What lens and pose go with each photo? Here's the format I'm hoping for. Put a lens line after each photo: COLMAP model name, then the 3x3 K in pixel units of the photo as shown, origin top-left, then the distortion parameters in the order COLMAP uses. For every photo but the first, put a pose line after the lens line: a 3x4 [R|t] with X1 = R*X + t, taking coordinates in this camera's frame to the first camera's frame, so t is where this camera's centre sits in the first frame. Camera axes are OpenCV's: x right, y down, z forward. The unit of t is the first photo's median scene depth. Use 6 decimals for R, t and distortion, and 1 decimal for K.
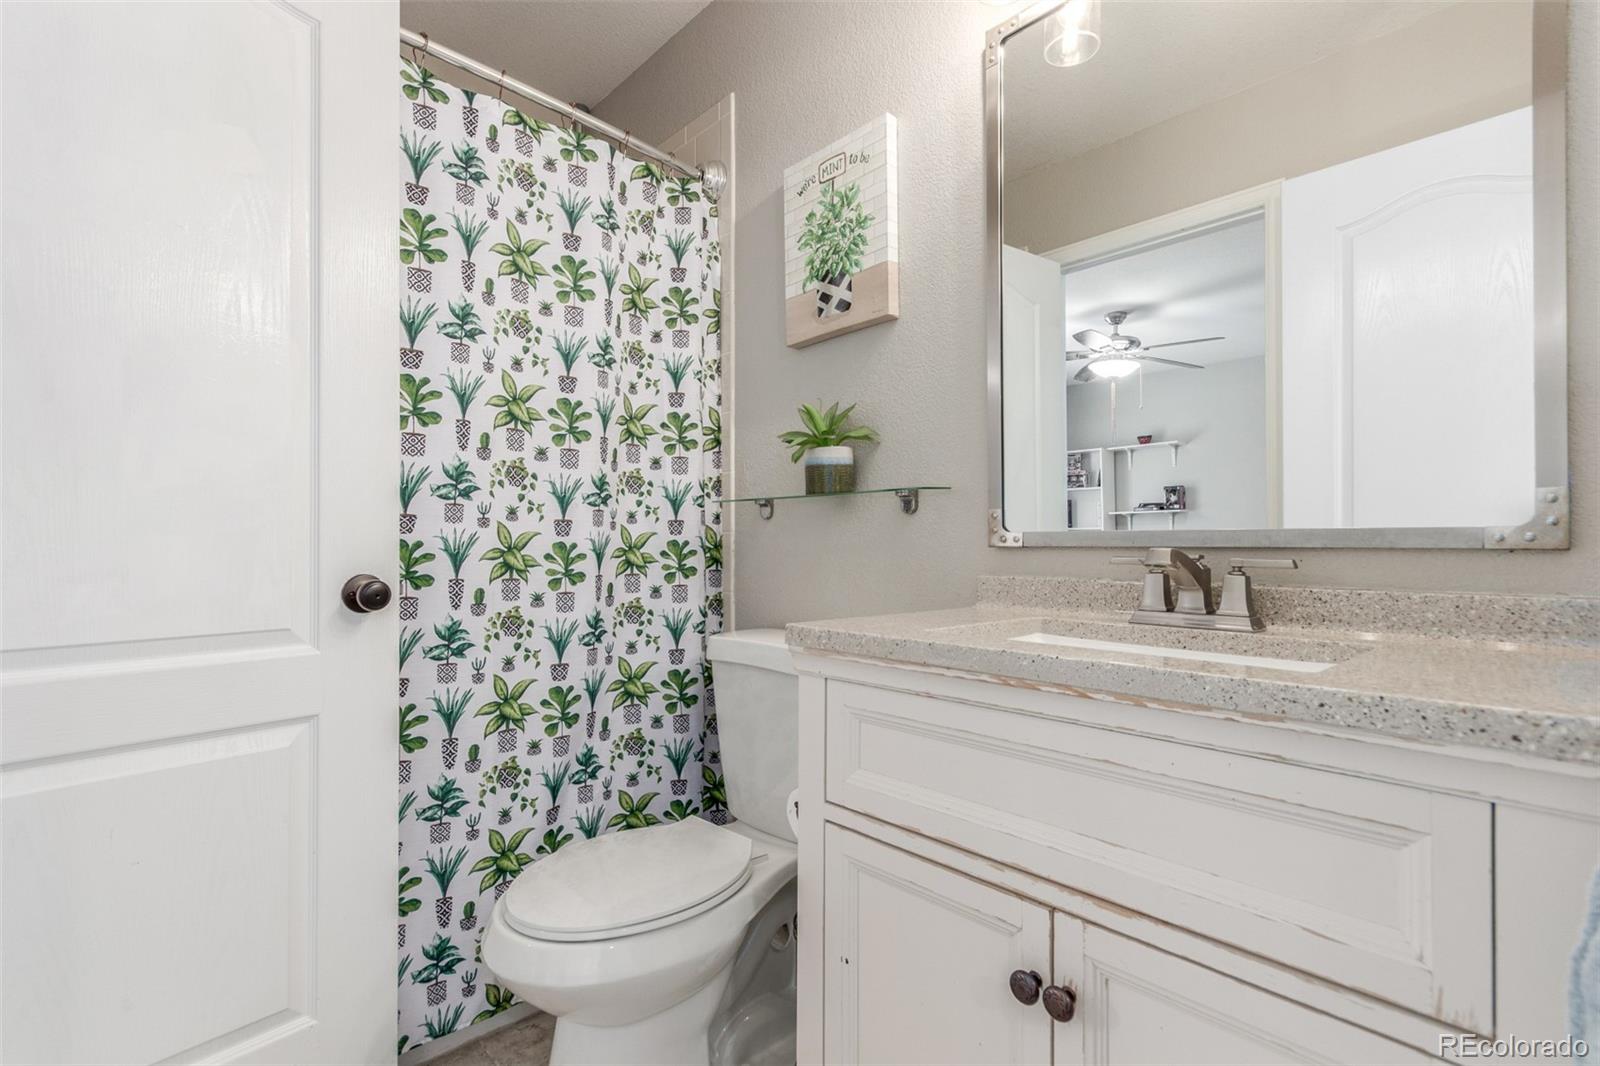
lens RADIAL K [[741.9, 0, 803.4], [0, 741.9, 533.8], [0, 0, 1]] dist [0.009966, 0.001060]
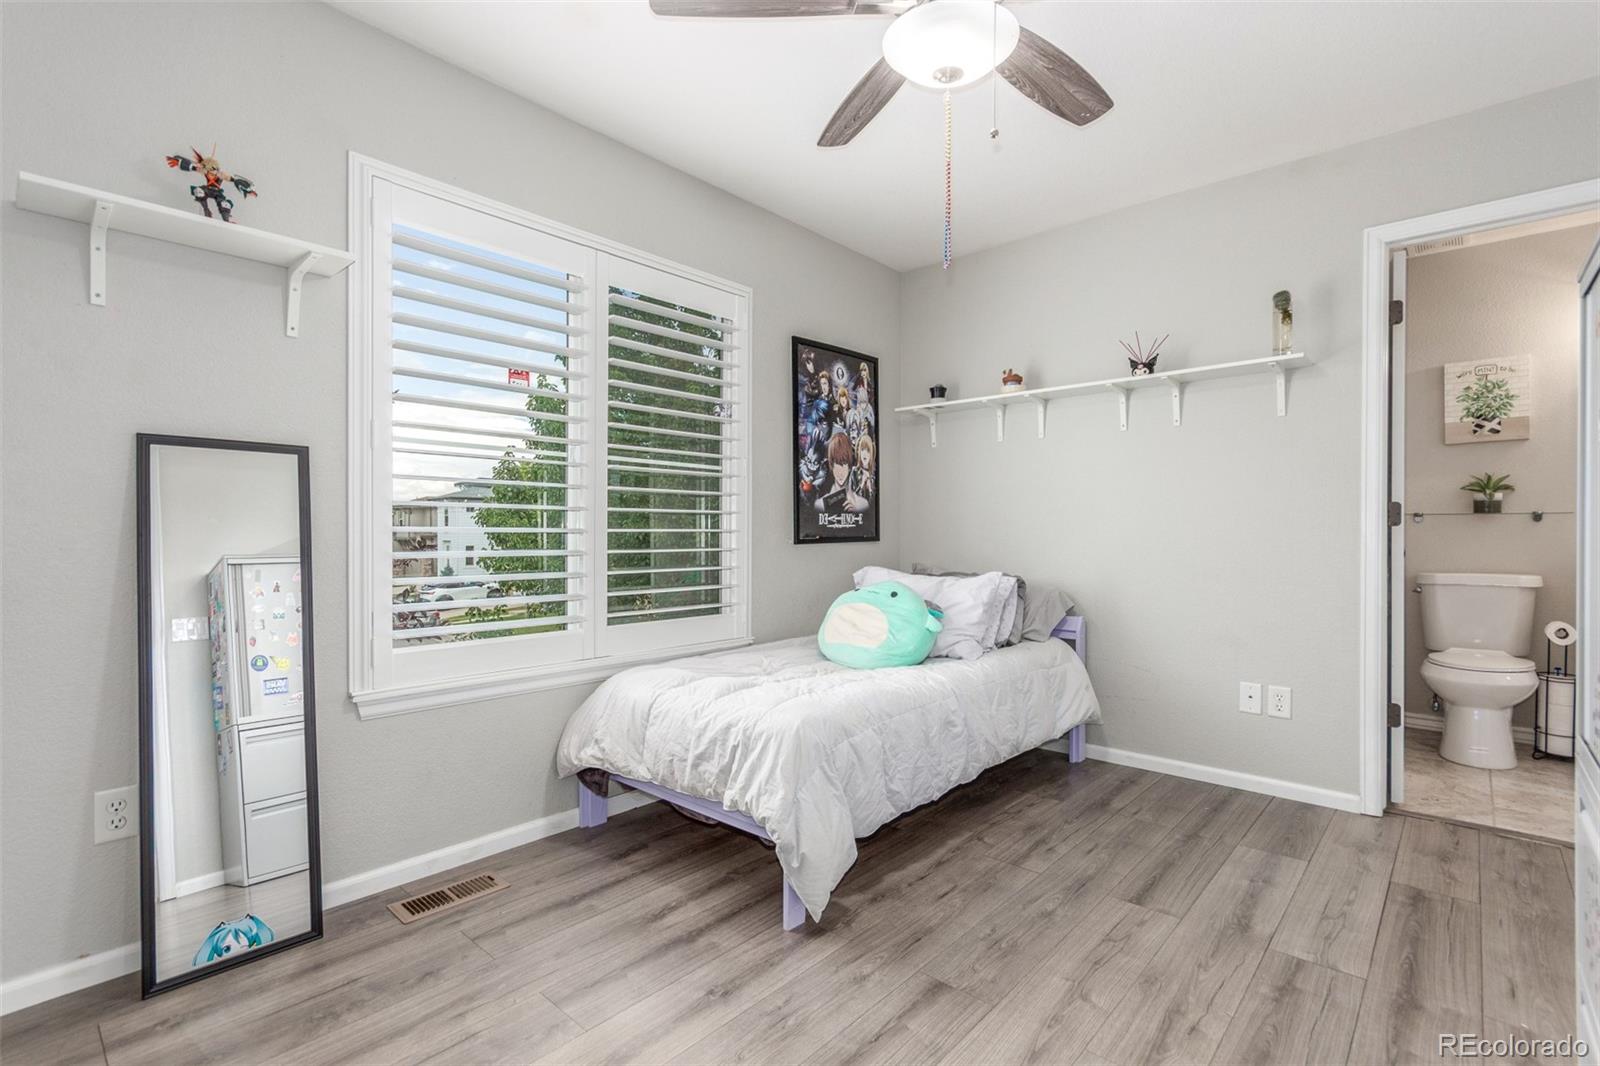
lens RADIAL K [[741.9, 0, 811.9], [0, 741.9, 529.8], [0, 0, 1]] dist [0.009966, 0.001060]
pose [[0.995762, 0.003919, 0.091880, -2.262008], [-0.005313, 0.999874, 0.014930, -0.023573], [-0.091810, -0.015355, 0.995658, -1.122986]]
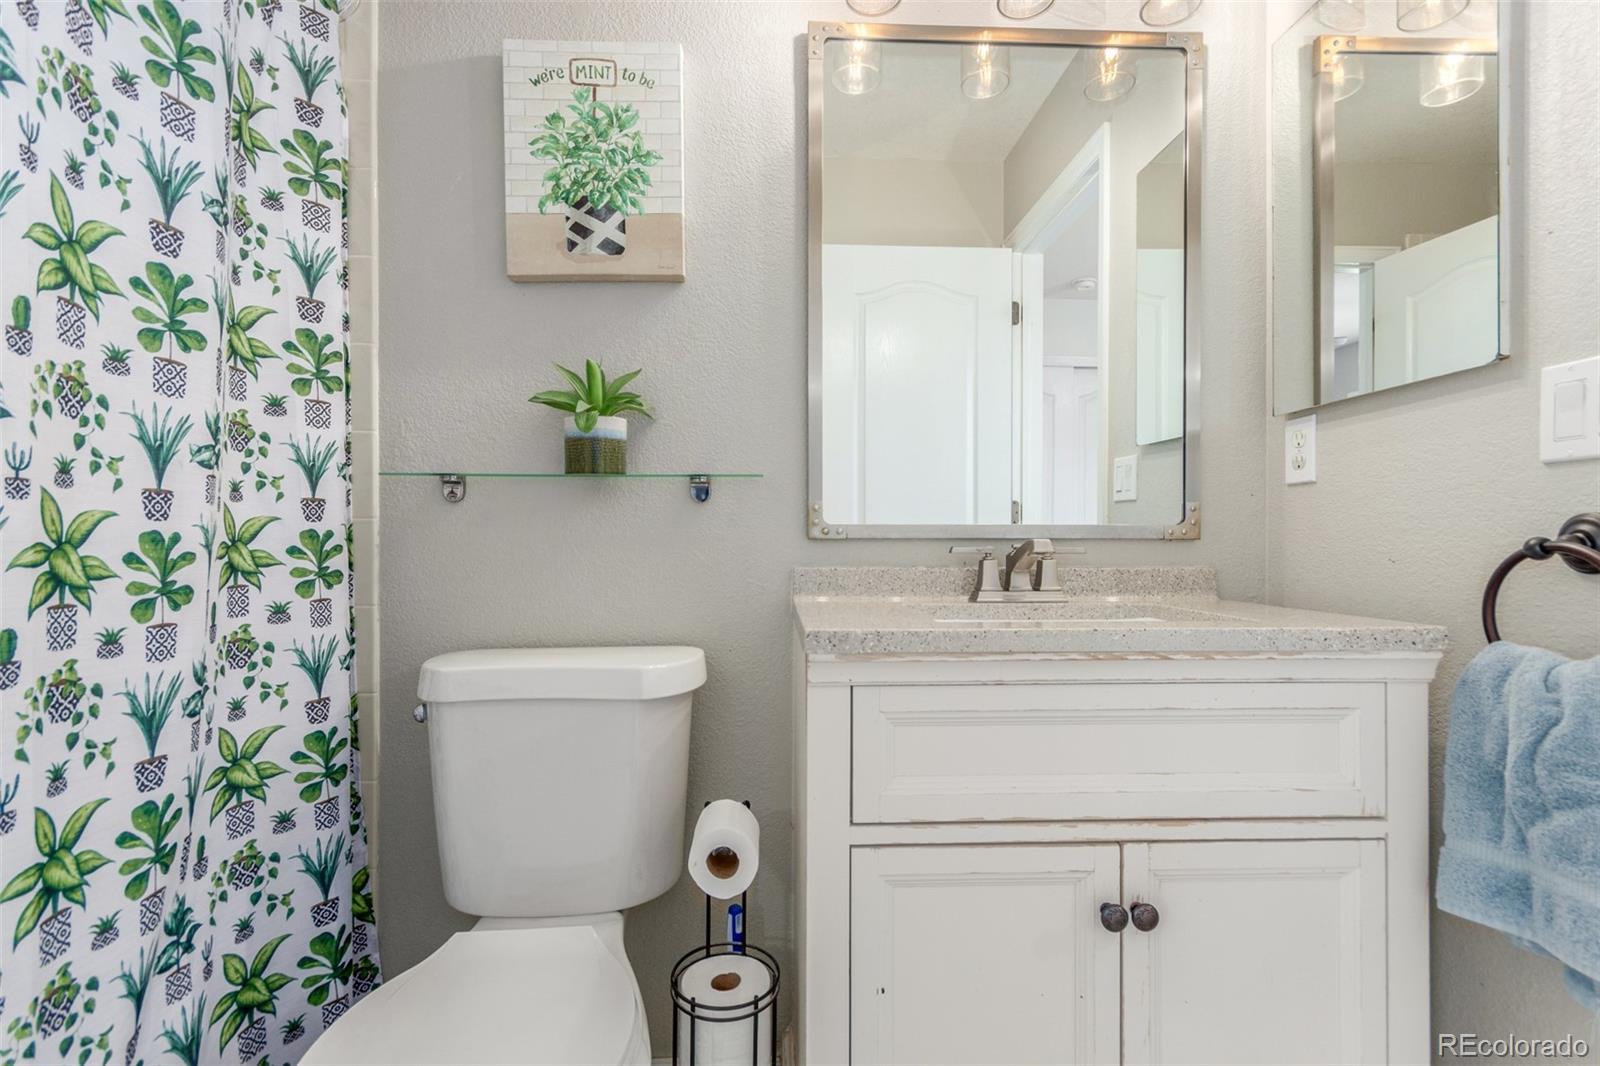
lens RADIAL K [[741.9, 0, 802.7], [0, 741.9, 533.9], [0, 0, 1]] dist [0.009966, 0.001060]
pose [[0.655337, 0.004191, 0.755325, -0.428438], [-0.010602, 0.999937, 0.003650, 0.006280], [-0.755262, -0.010400, 0.655341, 0.293244]]
